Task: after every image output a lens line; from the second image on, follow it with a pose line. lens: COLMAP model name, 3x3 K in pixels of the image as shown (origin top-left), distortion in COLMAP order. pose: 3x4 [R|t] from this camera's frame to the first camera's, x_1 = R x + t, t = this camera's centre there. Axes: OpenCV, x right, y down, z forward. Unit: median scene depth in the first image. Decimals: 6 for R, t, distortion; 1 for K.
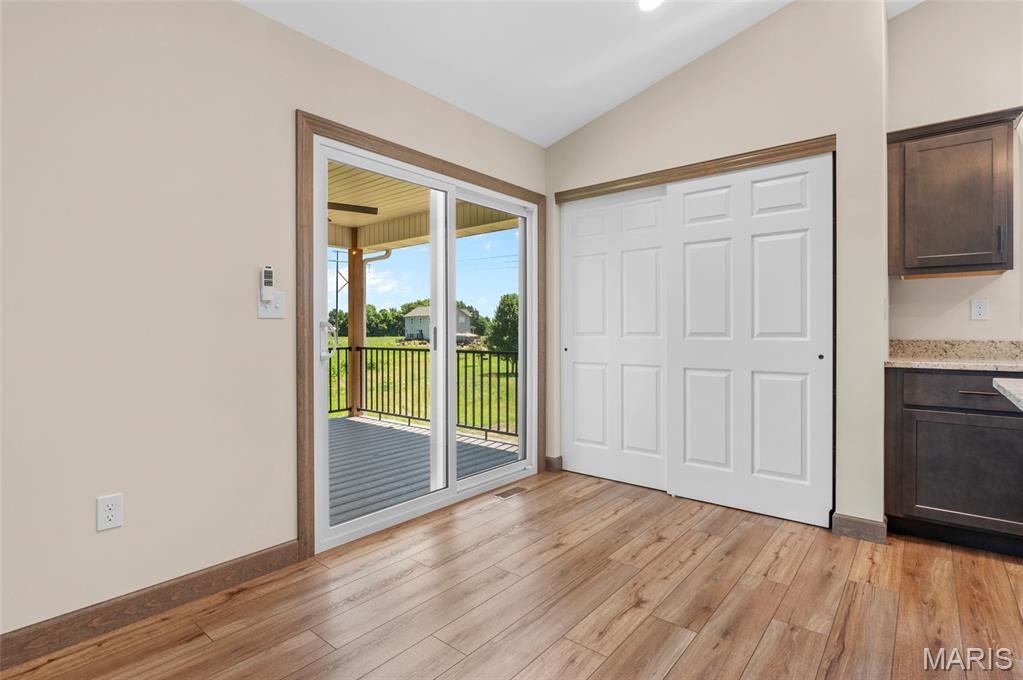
lens RADIAL K [[499.1, 0, 516.9], [0, 499.1, 333.1], [0, 0, 1]] dist [-0.007161, -0.001381]
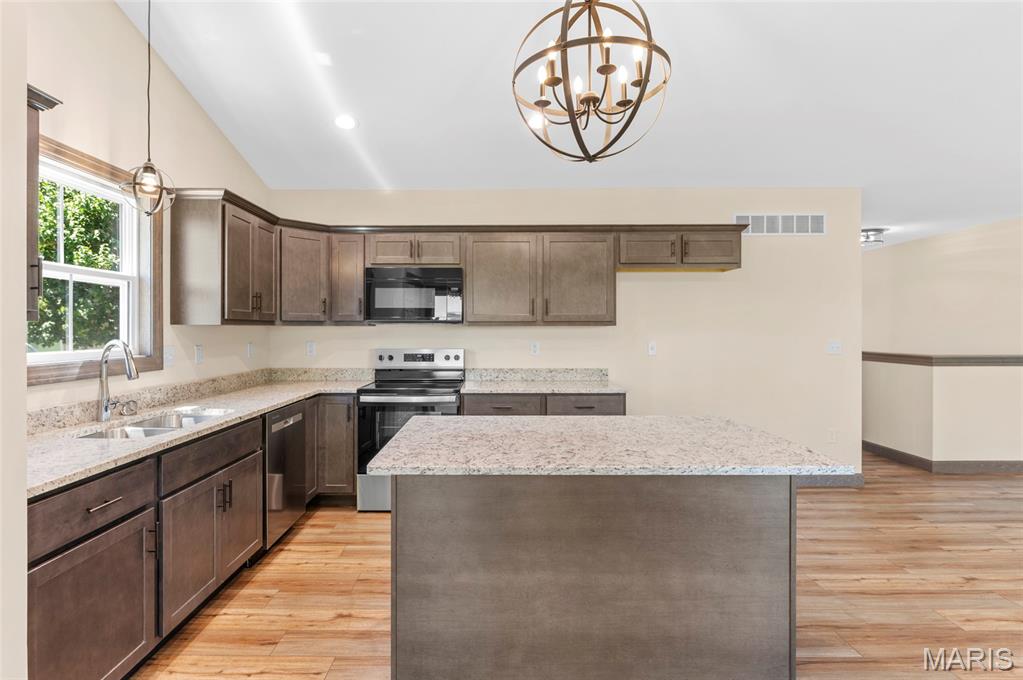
lens RADIAL K [[520.2, 0, 488.0], [0, 520.2, 334.8], [0, 0, 1]] dist [-0.003498, -0.001270]
pose [[-0.626888, -0.005041, 0.779093, 0.025332], [0.006646, 0.999908, 0.011817, -0.108578], [-0.779081, 0.012586, -0.626797, 0.917994]]
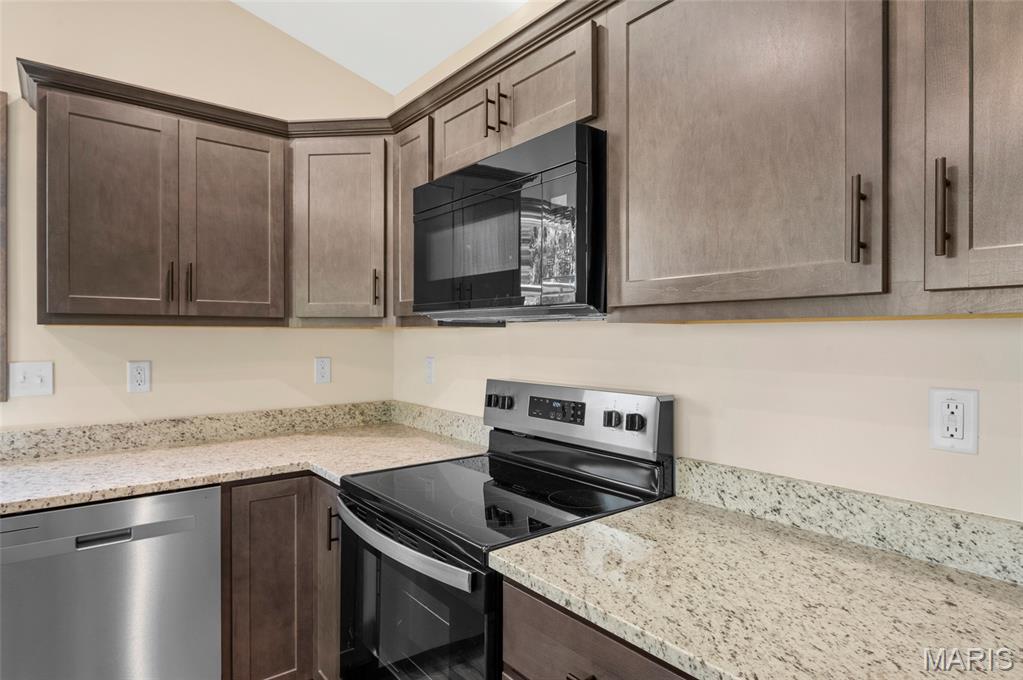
lens RADIAL K [[560.2, 0, 508.5], [0, 560.2, 338.4], [0, 0, 1]] dist [-0.005354, -0.001781]
pose [[0.205753, -0.000946, 0.978604, 0.788425], [0.003336, 0.999994, 0.000265, -0.103566], [-0.978598, 0.003210, 0.205755, -0.031335]]
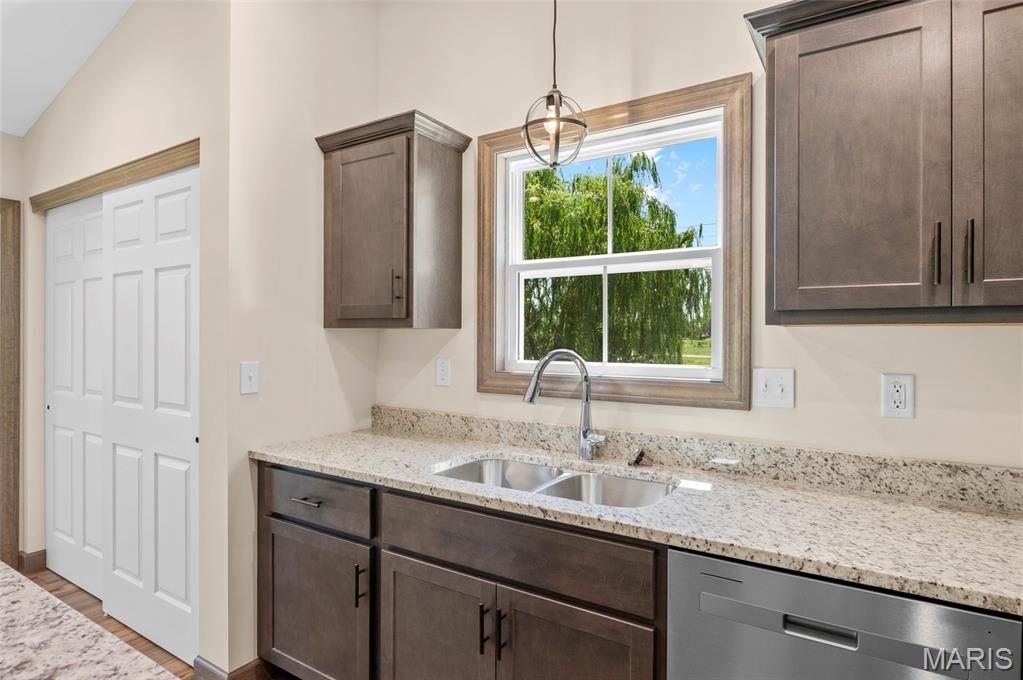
lens RADIAL K [[560.2, 0, 517.0], [0, 560.2, 338.3], [0, 0, 1]] dist [-0.005354, -0.001781]
pose [[0.993075, 0.006373, 0.117313, 1.011787], [-0.006031, 0.999976, -0.003273, -0.105354], [-0.117331, 0.002543, 0.993090, 0.130664]]
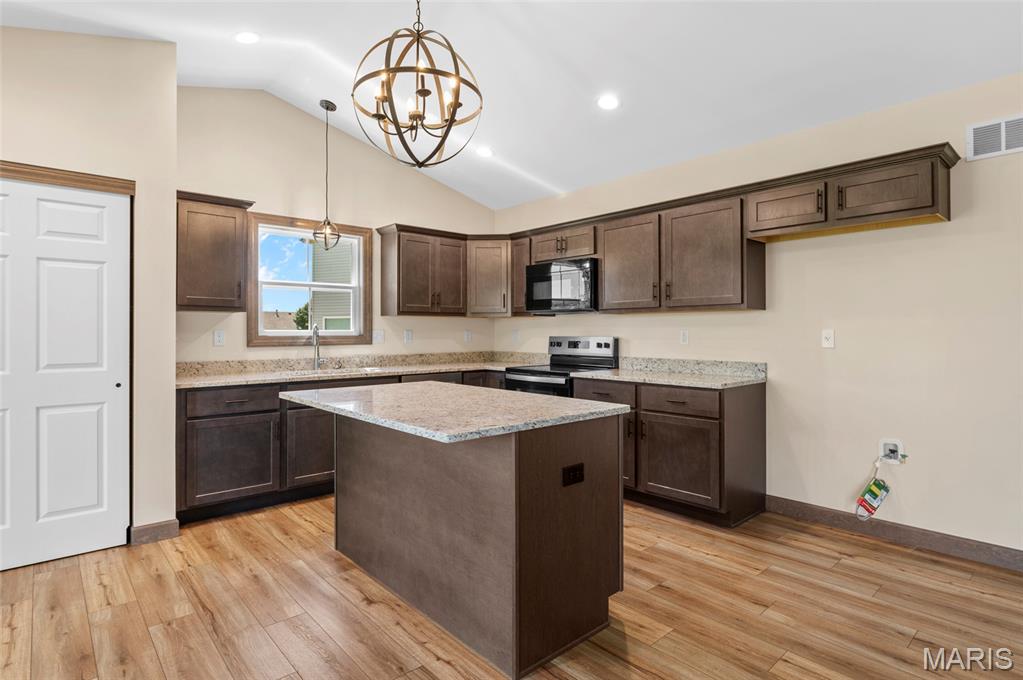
lens RADIAL K [[529.4, 0, 505.9], [0, 529.4, 331.6], [0, 0, 1]] dist [-0.009357, 0.001117]
pose [[0.160140, 0.001860, 0.987093, -0.374461], [0.006426, 0.999975, -0.002926, -0.059074], [-0.987073, 0.006812, 0.160124, 0.006860]]
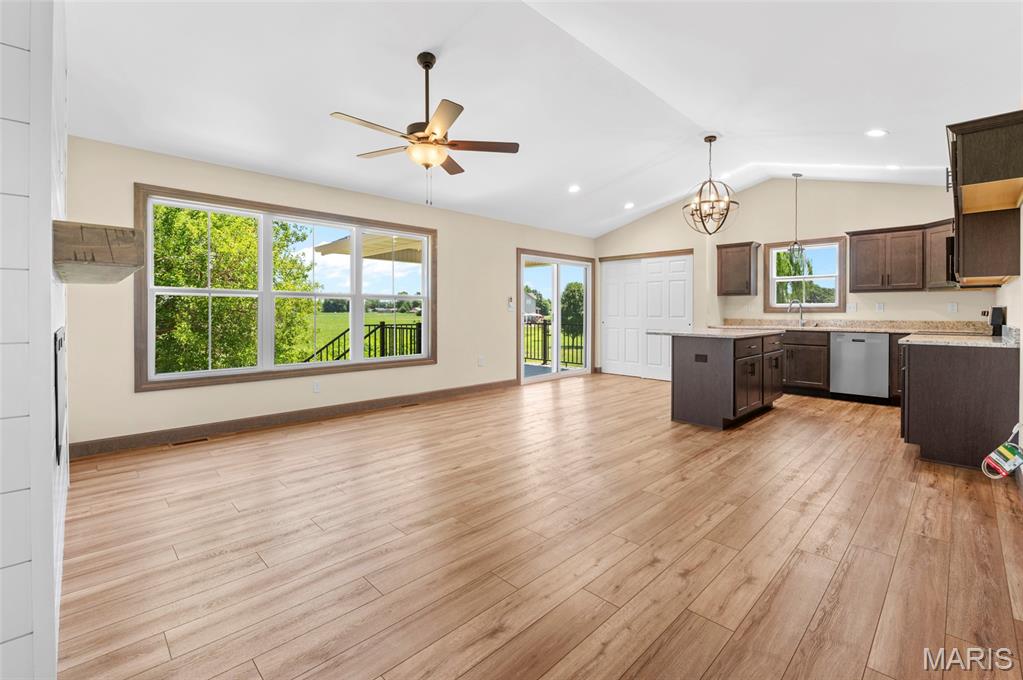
lens RADIAL K [[442.4, 0, 542.5], [0, 442.4, 312.1], [0, 0, 1]] dist [-0.003499, -0.000605]
pose [[0.997190, 0.003391, -0.074836, -0.048781], [-0.003628, 0.999989, -0.003038, -0.013740], [0.074825, 0.003301, 0.997191, -1.674662]]
